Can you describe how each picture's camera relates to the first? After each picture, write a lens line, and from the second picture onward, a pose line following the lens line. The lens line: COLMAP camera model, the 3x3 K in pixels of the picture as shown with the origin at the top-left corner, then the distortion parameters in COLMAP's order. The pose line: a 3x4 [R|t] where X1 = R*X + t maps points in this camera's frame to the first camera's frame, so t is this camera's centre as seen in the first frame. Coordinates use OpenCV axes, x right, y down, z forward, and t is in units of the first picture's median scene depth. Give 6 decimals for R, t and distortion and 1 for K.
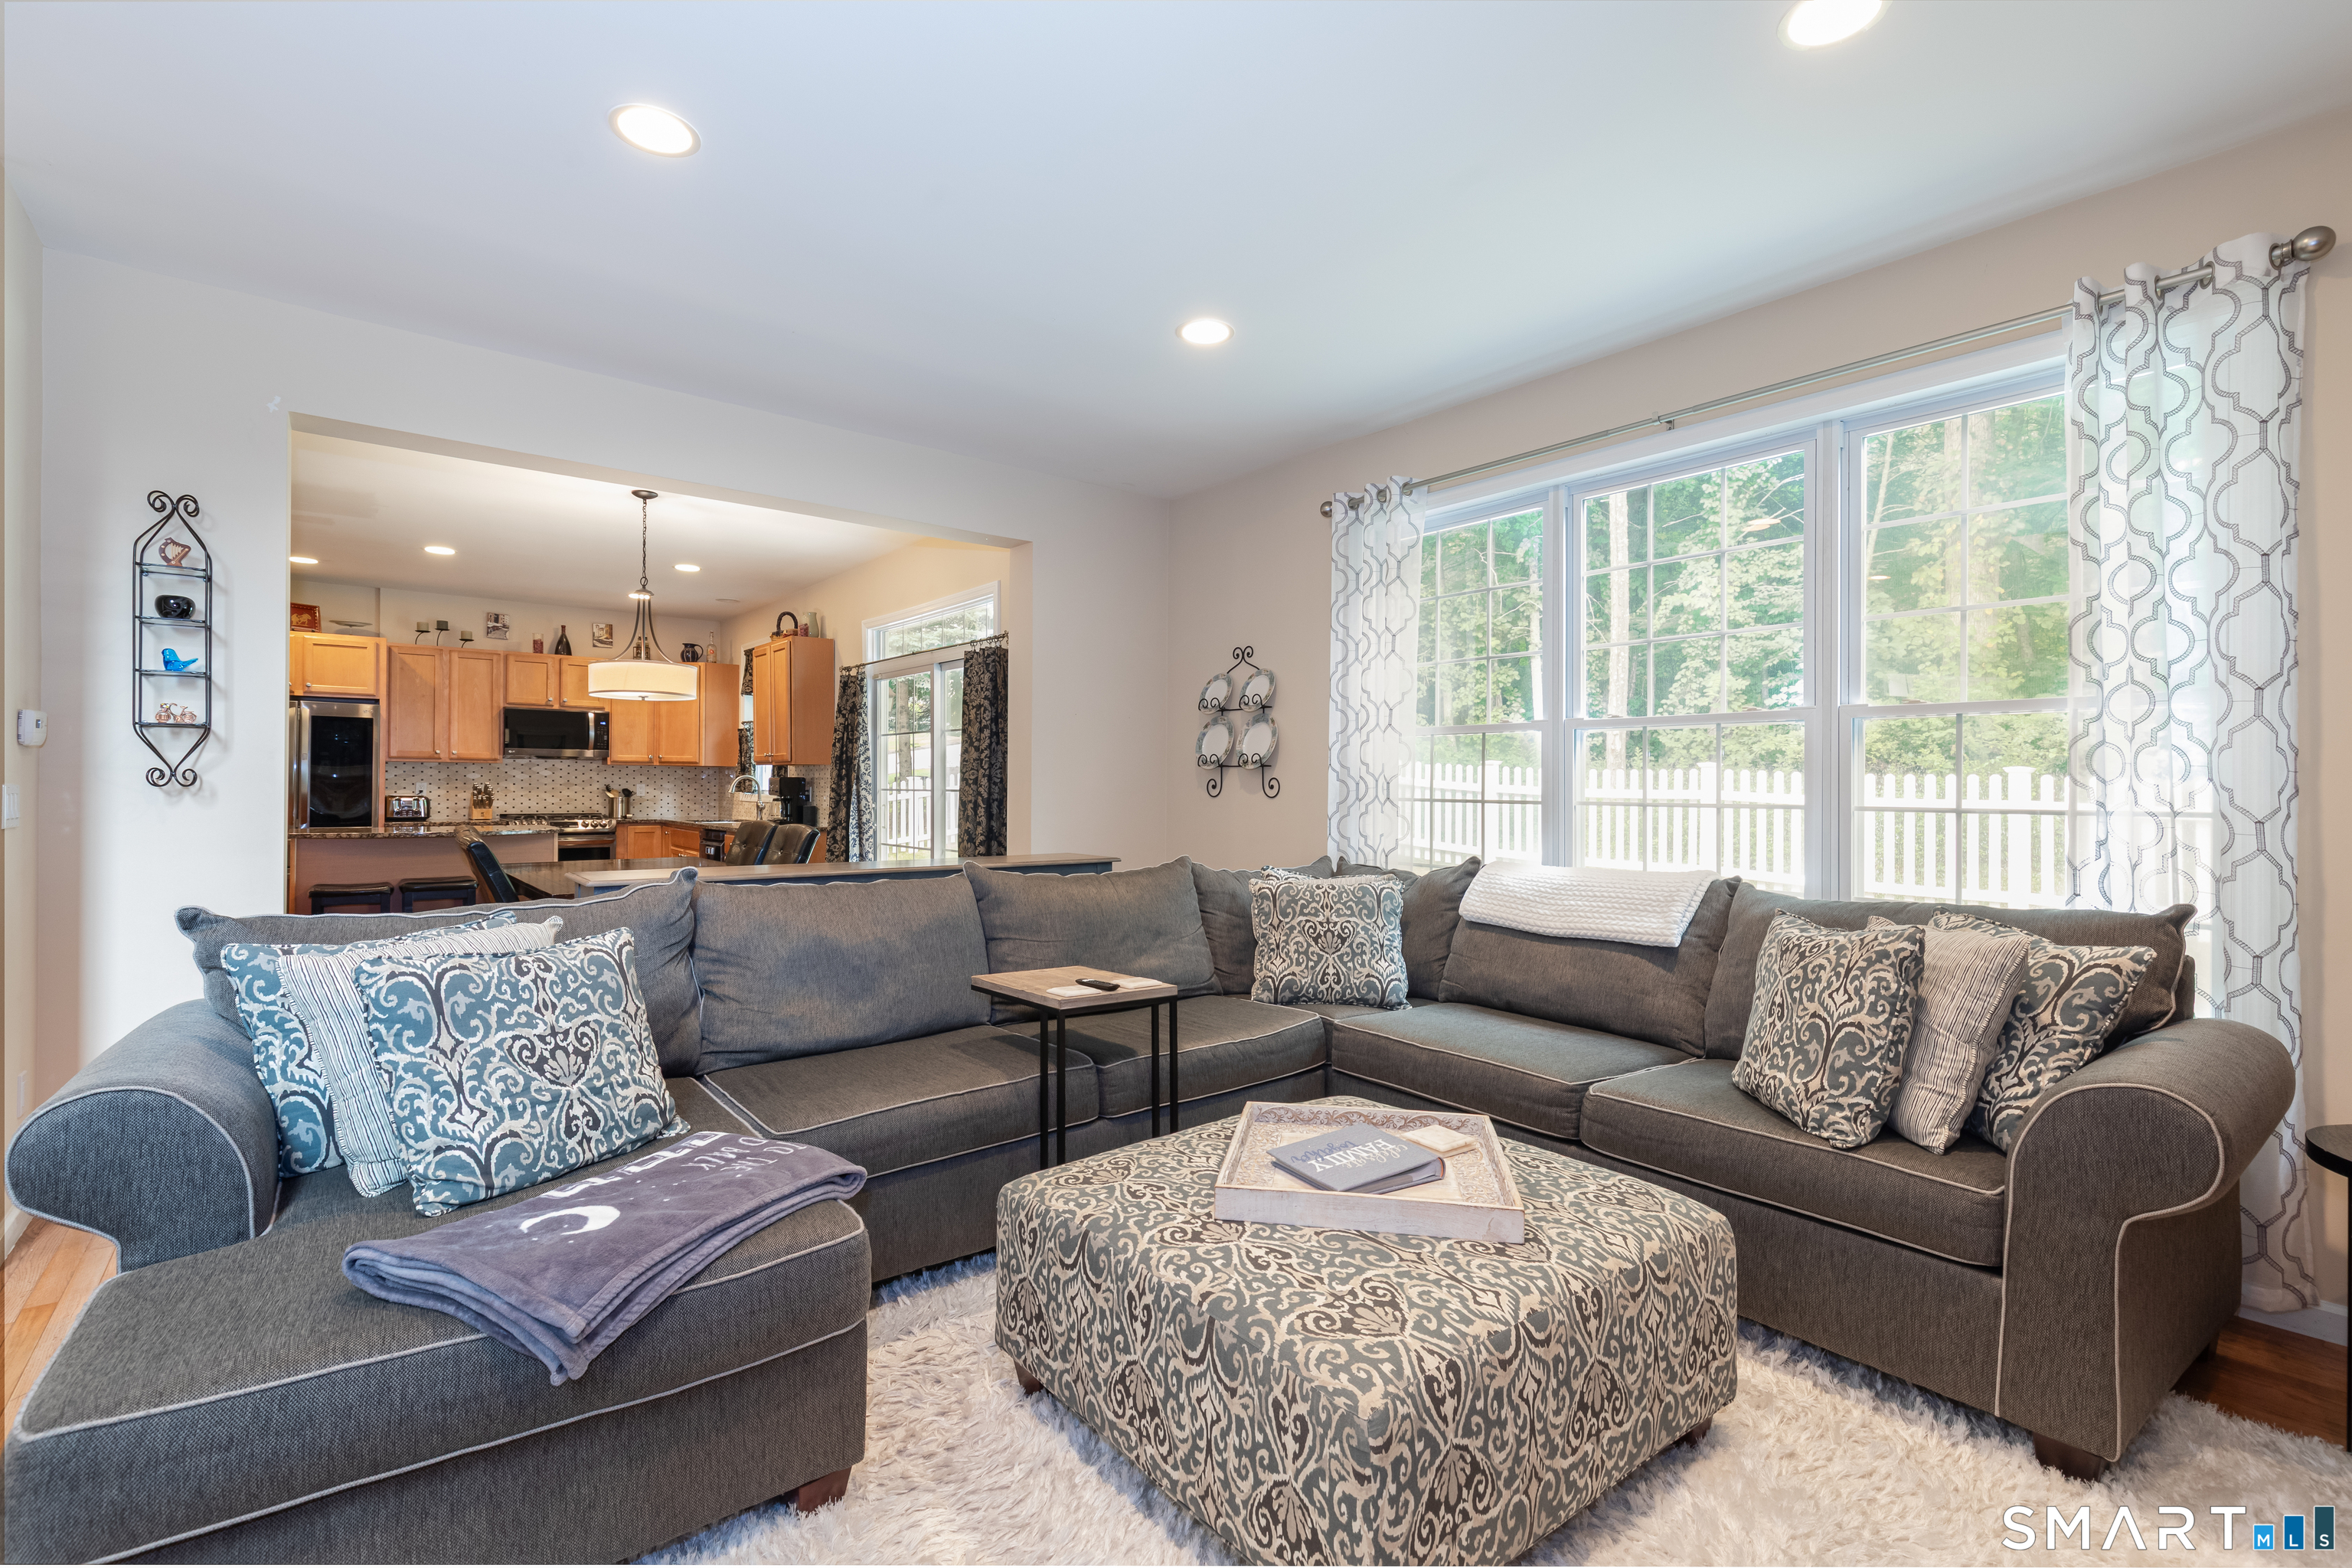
lens RADIAL K [[1086.6, 0, 1178.1], [0, 1086.6, 781.9], [0, 0, 1]] dist [0.011201, -0.000554]
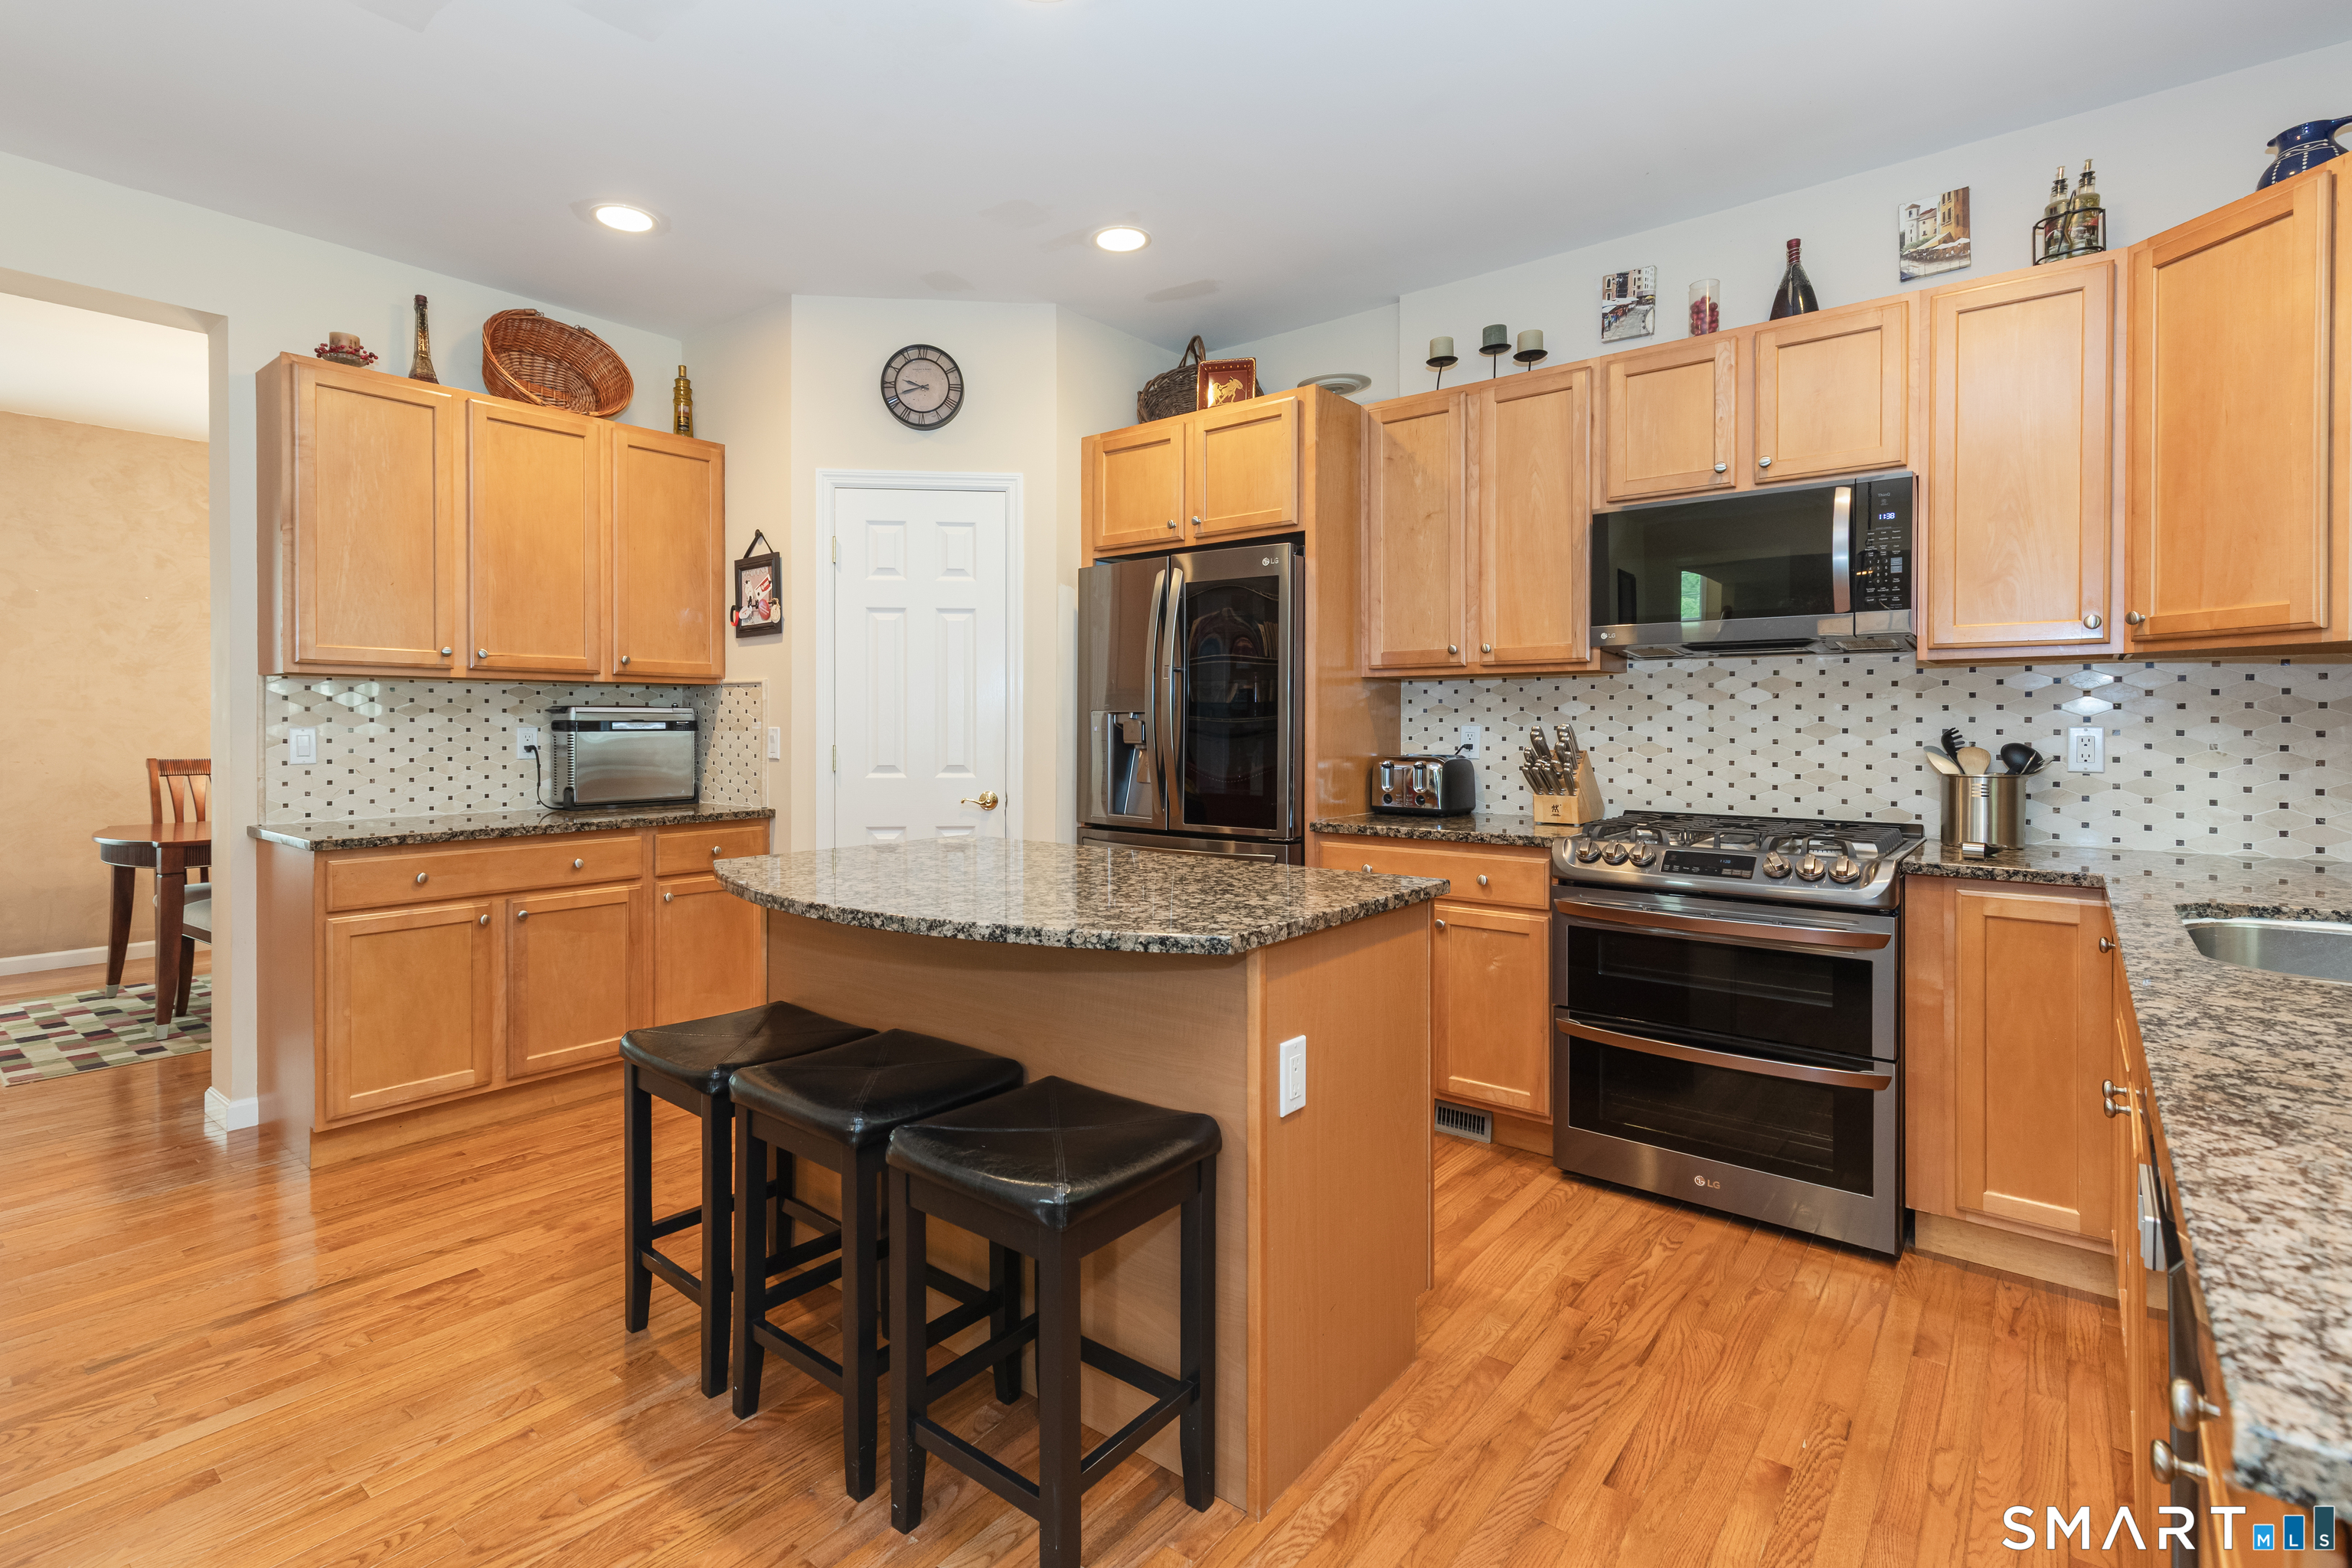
lens RADIAL K [[1086.6, 0, 1188.4], [0, 1086.6, 732.5], [0, 0, 1]] dist [0.011201, -0.000554]
pose [[0.202658, 0.000909, -0.979249, -0.291006], [0.002798, 0.999995, 0.001508, 0.002183], [0.979246, -0.003045, 0.202655, 0.781291]]
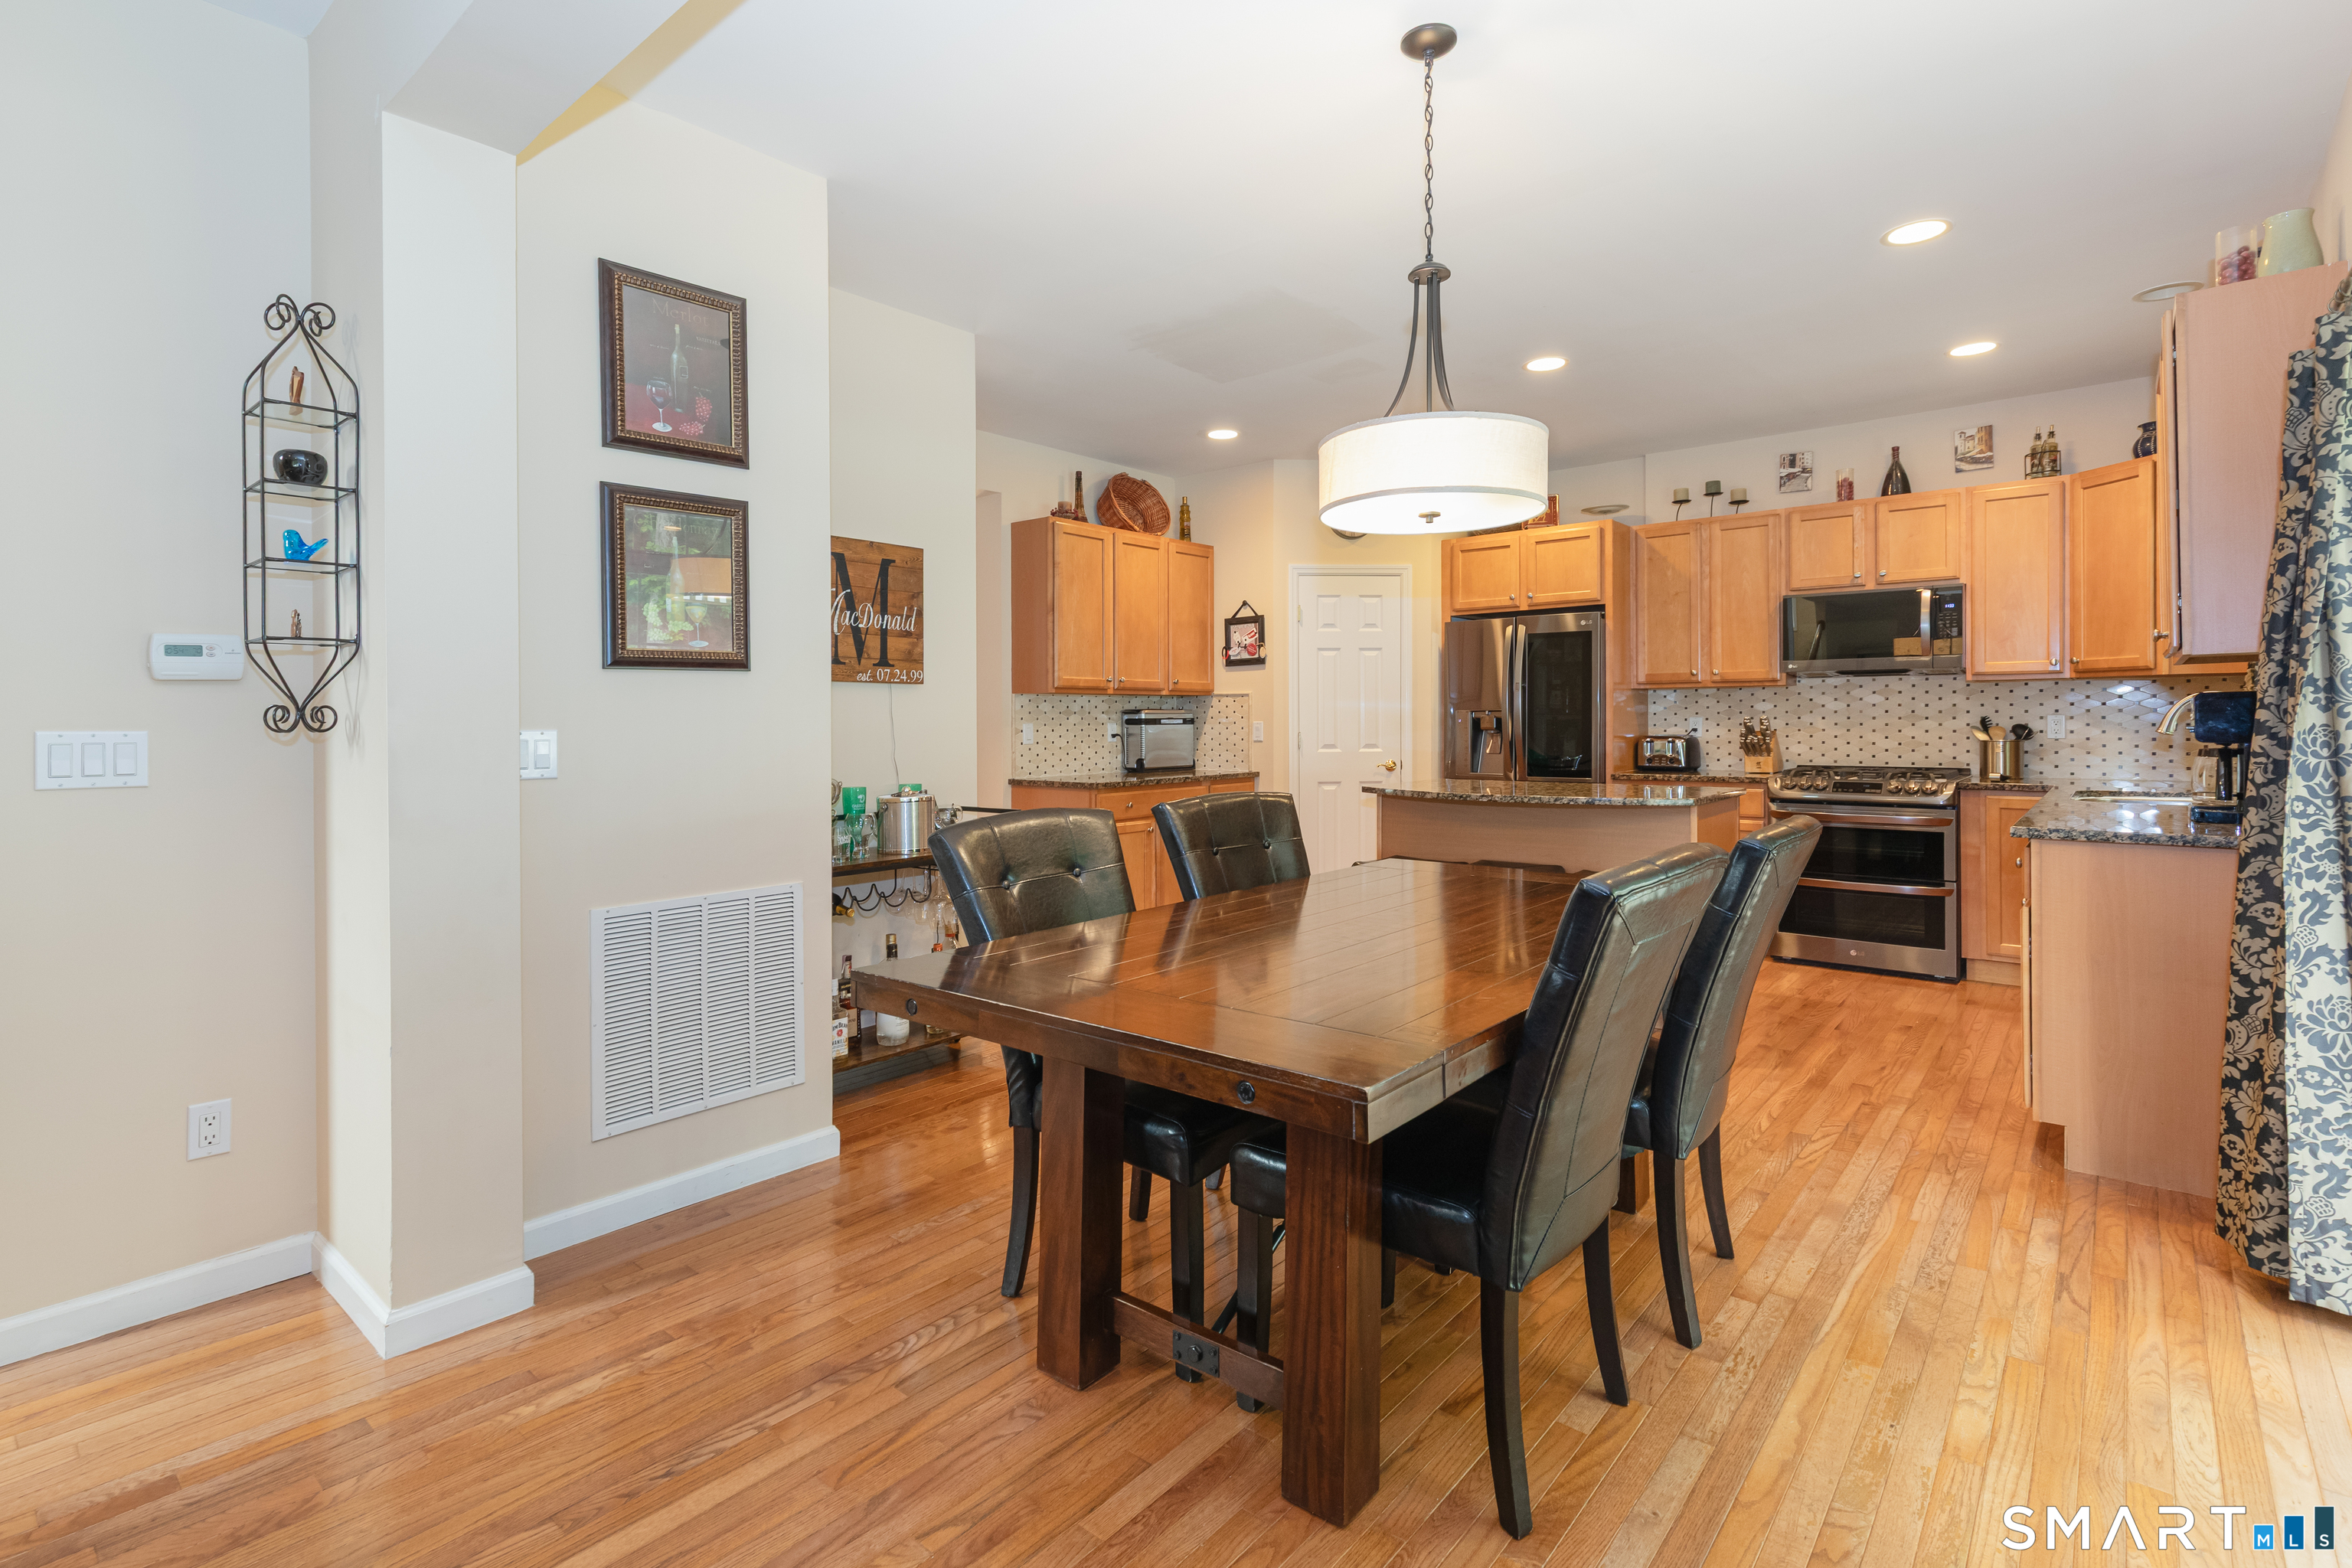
lens RADIAL K [[1086.6, 0, 1220.4], [0, 1086.6, 727.4], [0, 0, 1]] dist [0.011201, -0.000554]
pose [[0.184180, -0.000162, -0.982892, -0.055245], [0.011014, 0.999938, 0.001899, 0.002484], [0.982831, -0.011175, 0.184170, 0.550008]]
